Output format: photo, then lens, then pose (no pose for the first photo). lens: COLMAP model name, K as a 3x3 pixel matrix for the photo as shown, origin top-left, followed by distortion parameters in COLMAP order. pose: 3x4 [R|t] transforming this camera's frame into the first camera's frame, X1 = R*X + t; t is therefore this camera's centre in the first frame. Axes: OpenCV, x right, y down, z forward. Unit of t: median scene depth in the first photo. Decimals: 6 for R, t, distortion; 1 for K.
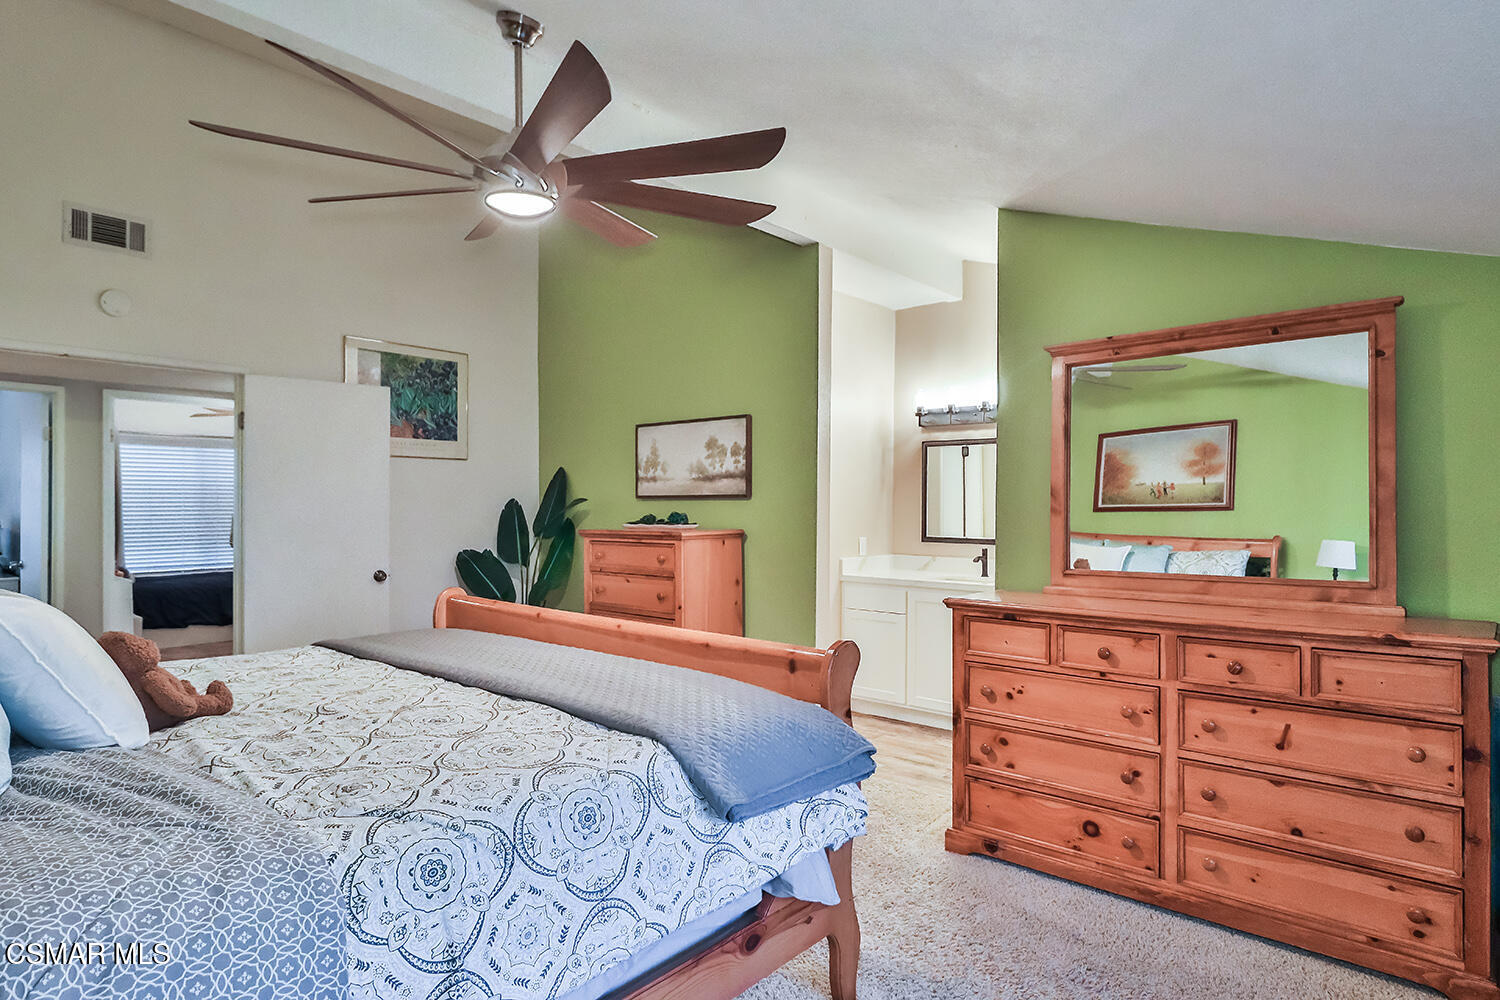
lens RADIAL K [[809.7, 0, 748.4], [0, 809.7, 480.6], [0, 0, 1]] dist [0.000943, -0.002359]
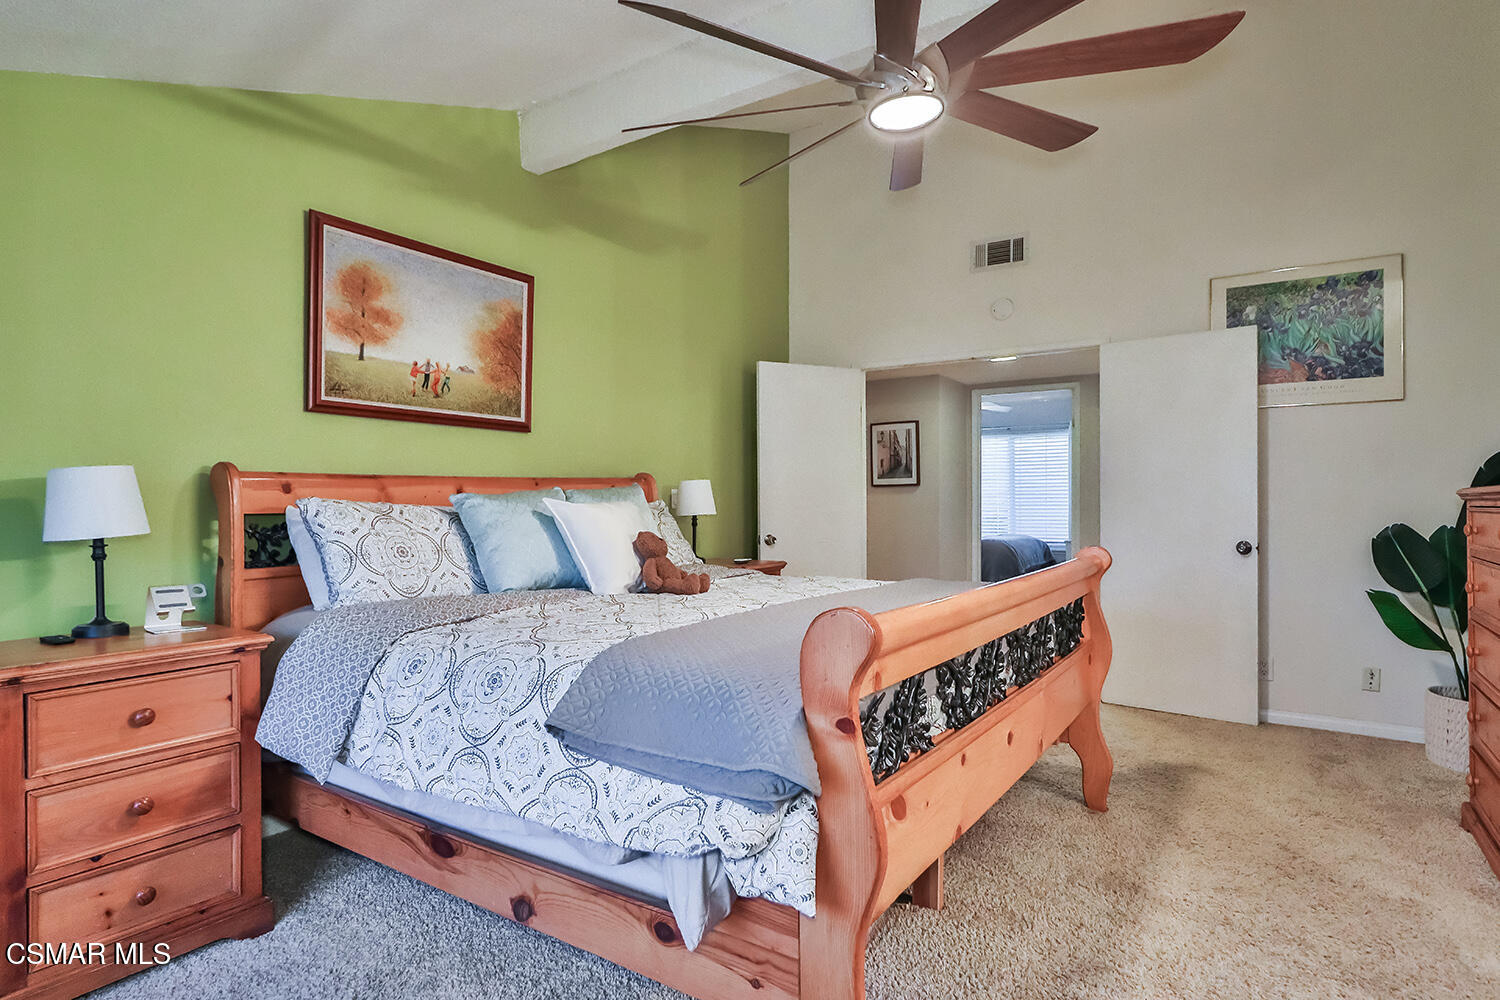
lens RADIAL K [[809.7, 0, 748.4], [0, 809.7, 480.6], [0, 0, 1]] dist [0.000943, -0.002359]
pose [[0.135894, -0.031038, -0.990237, 0.299420], [0.035388, 0.999023, -0.026457, 0.047166], [0.990091, -0.031448, 0.136860, 0.347407]]
